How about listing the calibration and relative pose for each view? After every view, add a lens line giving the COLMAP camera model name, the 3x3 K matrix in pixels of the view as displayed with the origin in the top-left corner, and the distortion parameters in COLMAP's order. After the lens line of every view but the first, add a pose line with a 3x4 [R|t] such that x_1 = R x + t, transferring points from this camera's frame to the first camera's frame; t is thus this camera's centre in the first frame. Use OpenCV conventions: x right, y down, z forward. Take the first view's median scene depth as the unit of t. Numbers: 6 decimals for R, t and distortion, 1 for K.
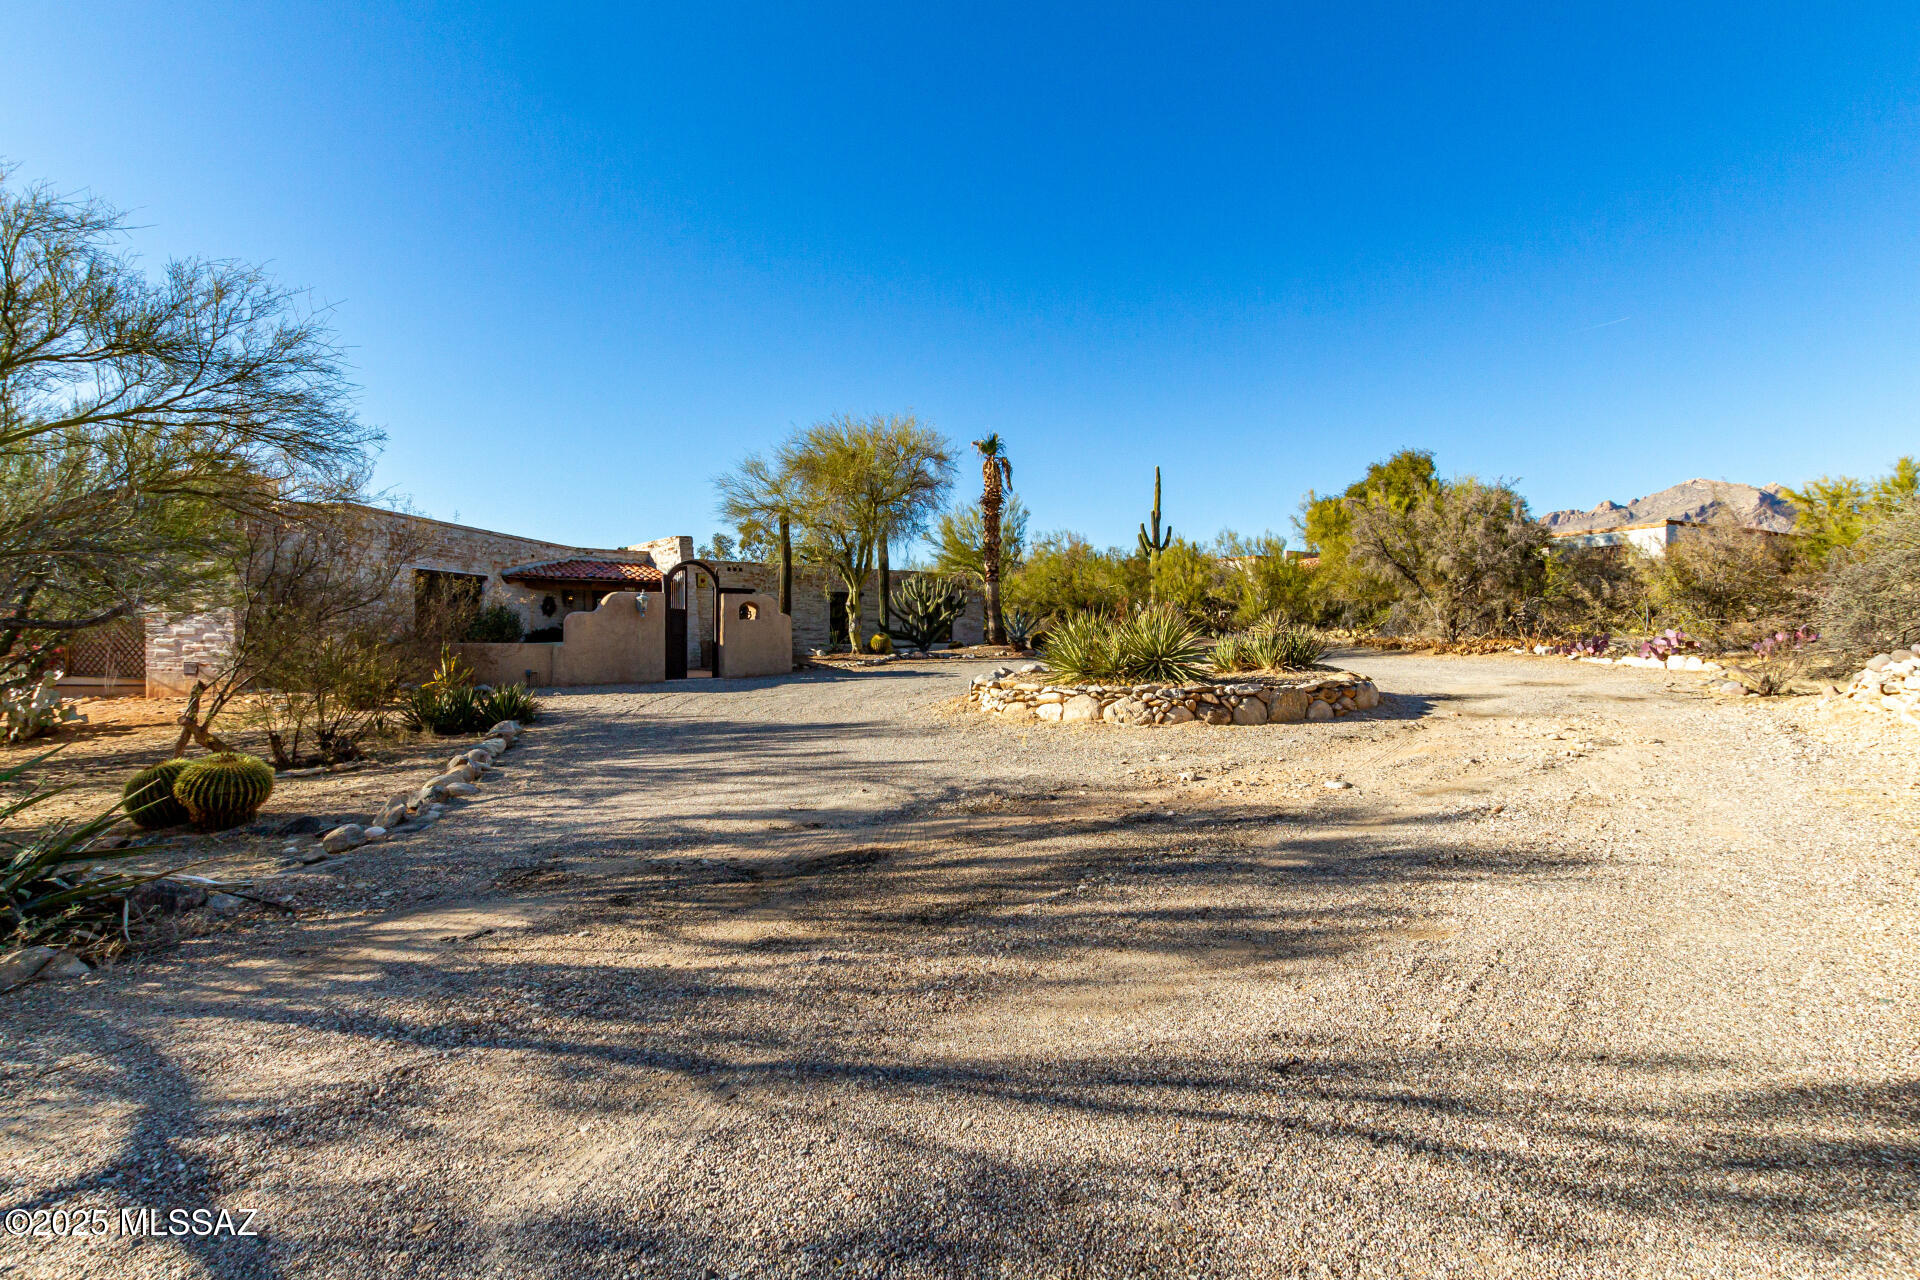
lens RADIAL K [[867.5, 0, 959.0], [0, 867.5, 639.5], [0, 0, 1]] dist [-0.000869, -0.000050]
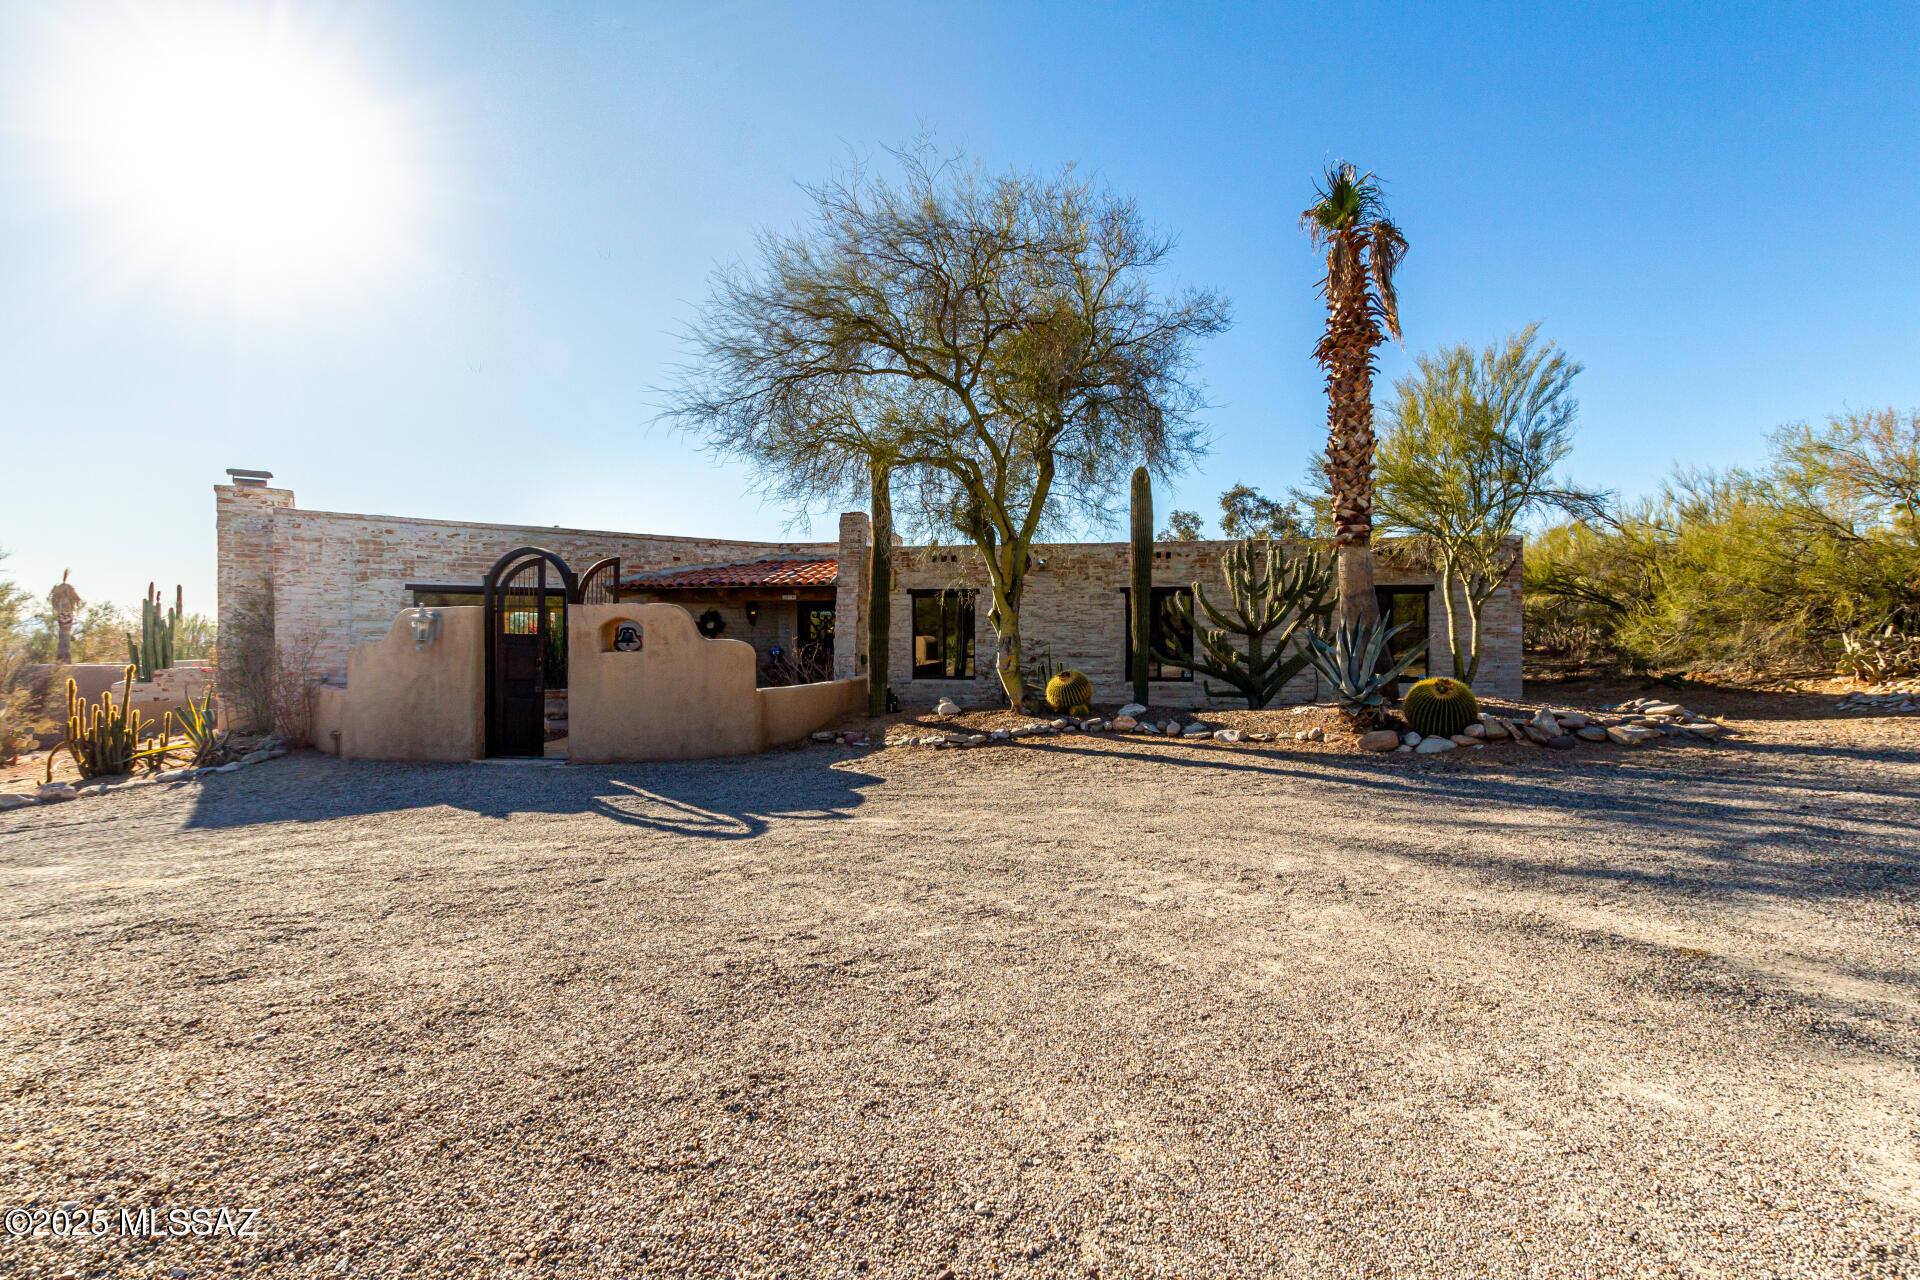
lens RADIAL K [[867.5, 0, 971.5], [0, 867.5, 635.4], [0, 0, 1]] dist [-0.000869, -0.000050]
pose [[0.677111, -0.001445, -0.735879, 0.219622], [-0.003935, 0.999977, -0.005584, -0.023972], [0.735870, 0.006677, 0.677090, 0.626305]]
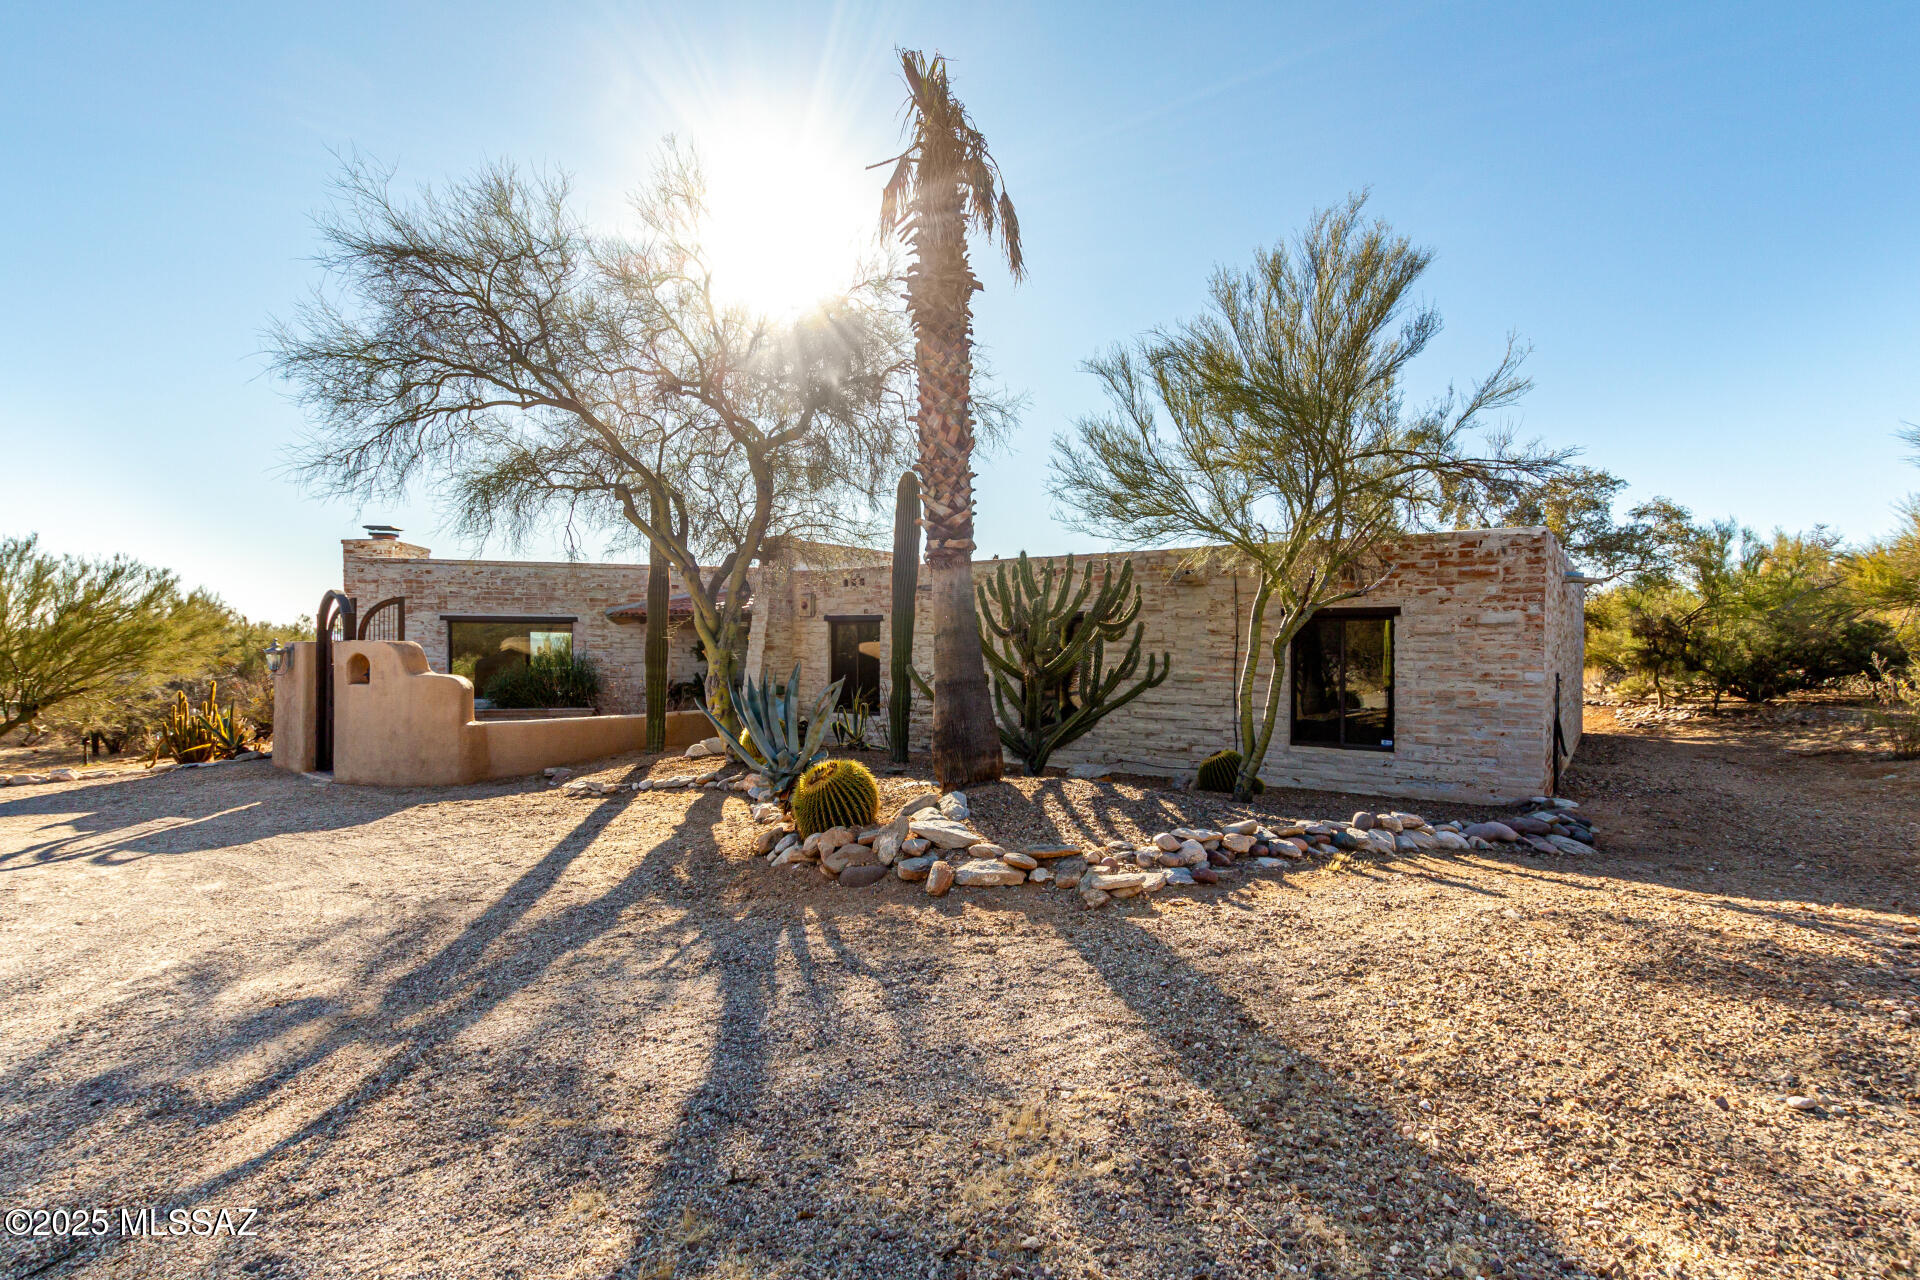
lens RADIAL K [[900.1, 0, 956.1], [0, 900.1, 654.0], [0, 0, 1]] dist [0.000343, 0.000036]
pose [[0.270306, 0.011390, -0.962707, 0.338032], [-0.015032, 0.999858, 0.007609, -0.041275], [0.962657, 0.012414, 0.270439, 0.945509]]
